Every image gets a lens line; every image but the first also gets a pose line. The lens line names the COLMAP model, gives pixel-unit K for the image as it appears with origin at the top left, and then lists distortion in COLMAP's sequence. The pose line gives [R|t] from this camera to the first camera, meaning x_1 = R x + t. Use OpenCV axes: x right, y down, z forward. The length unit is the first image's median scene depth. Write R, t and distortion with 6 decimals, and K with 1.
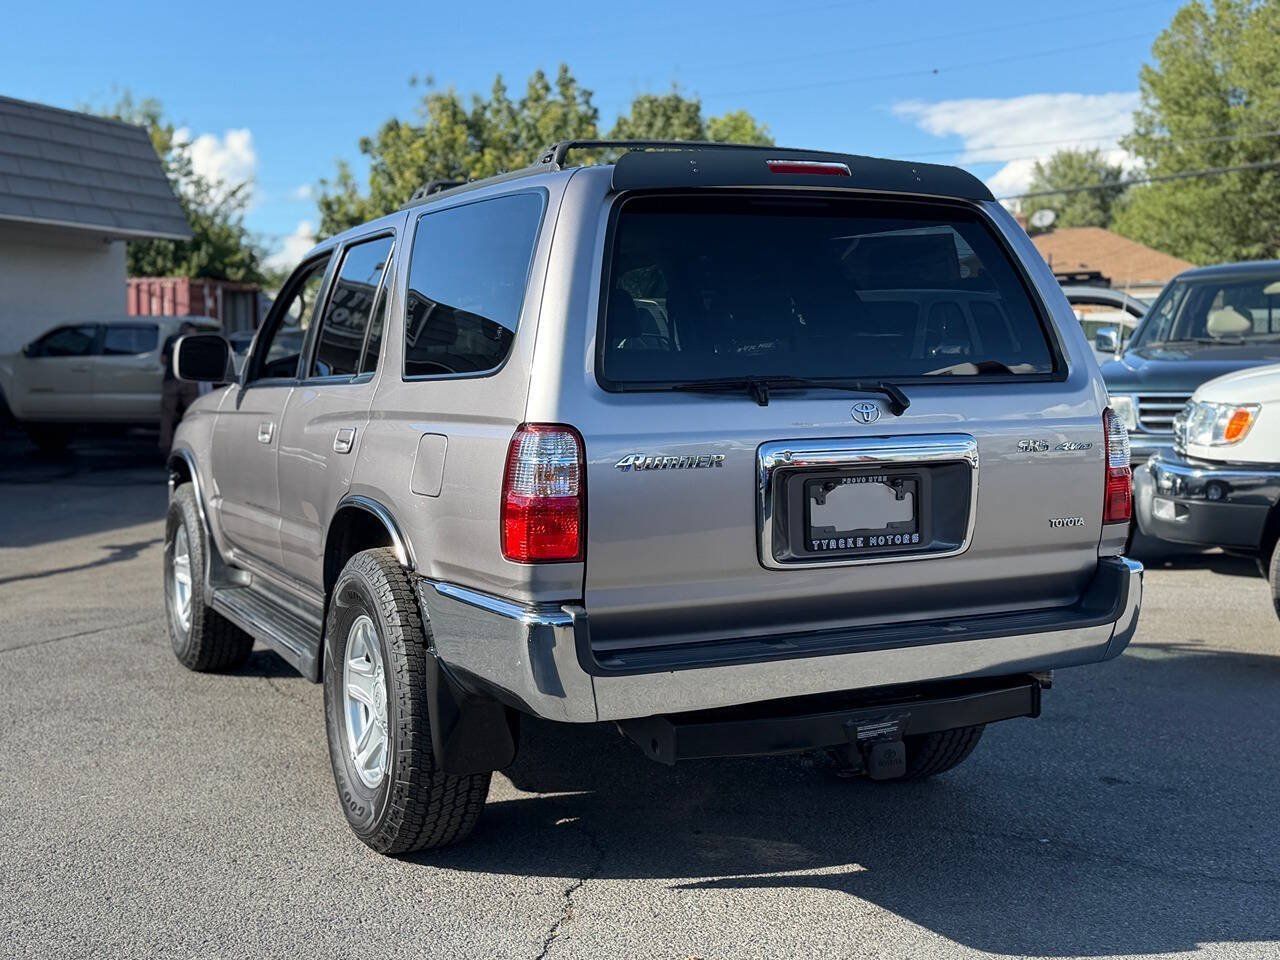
lens RADIAL K [[1539.1, 0, 639.8], [0, 1539.1, 469.3], [0, 0, 1]] dist [0.226152, -0.525561]
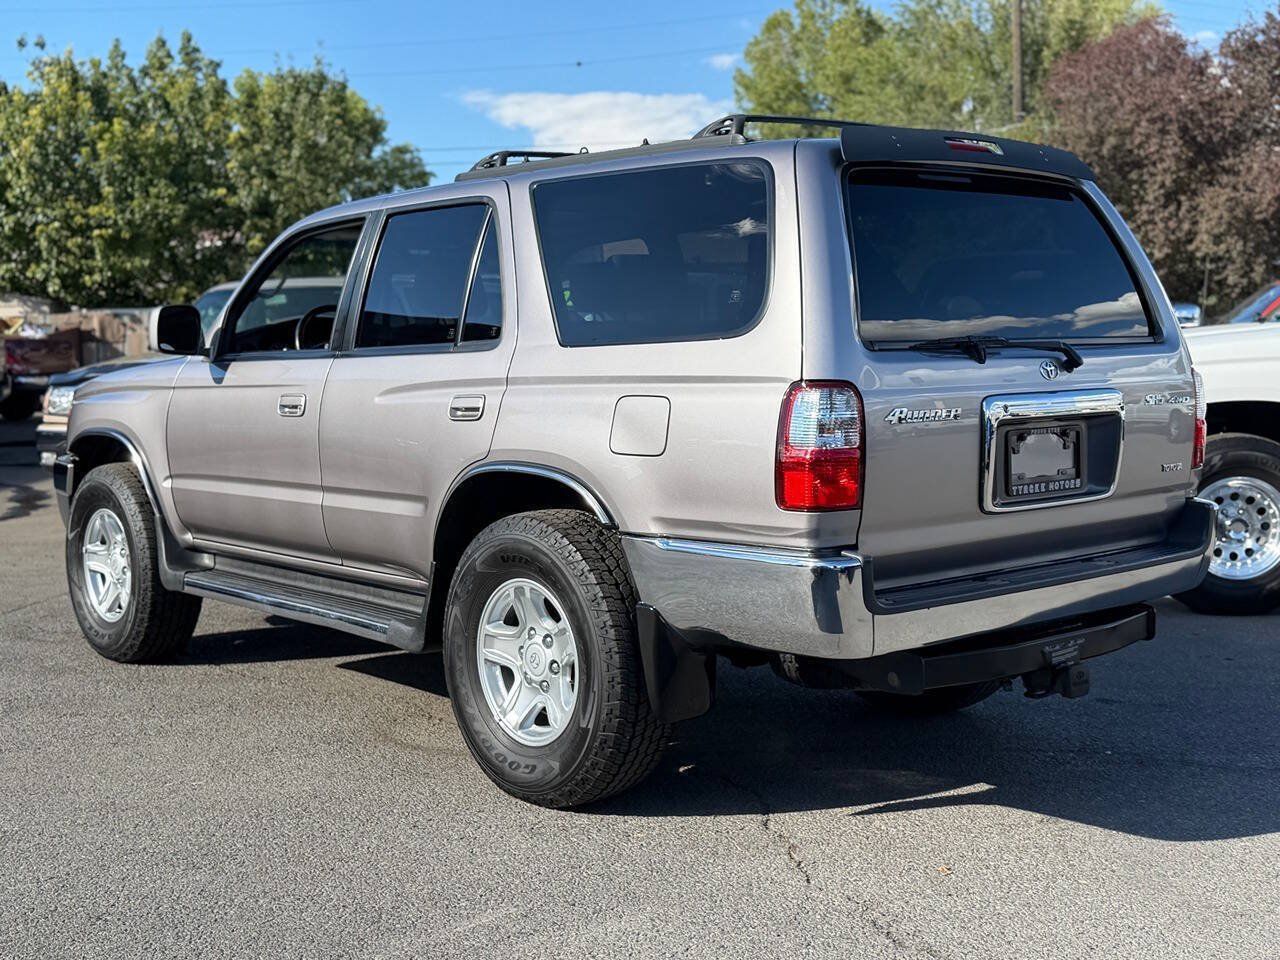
lens RADIAL K [[1547.7, 0, 640.0], [0, 1547.7, 480.0], [0, 0, 1]] dist [0.216022, -0.513077]
pose [[0.961972, -0.025085, 0.271994, -0.381757], [0.021532, 0.999640, 0.016038, 0.015286], [-0.272299, -0.009572, 0.962165, 0.000928]]
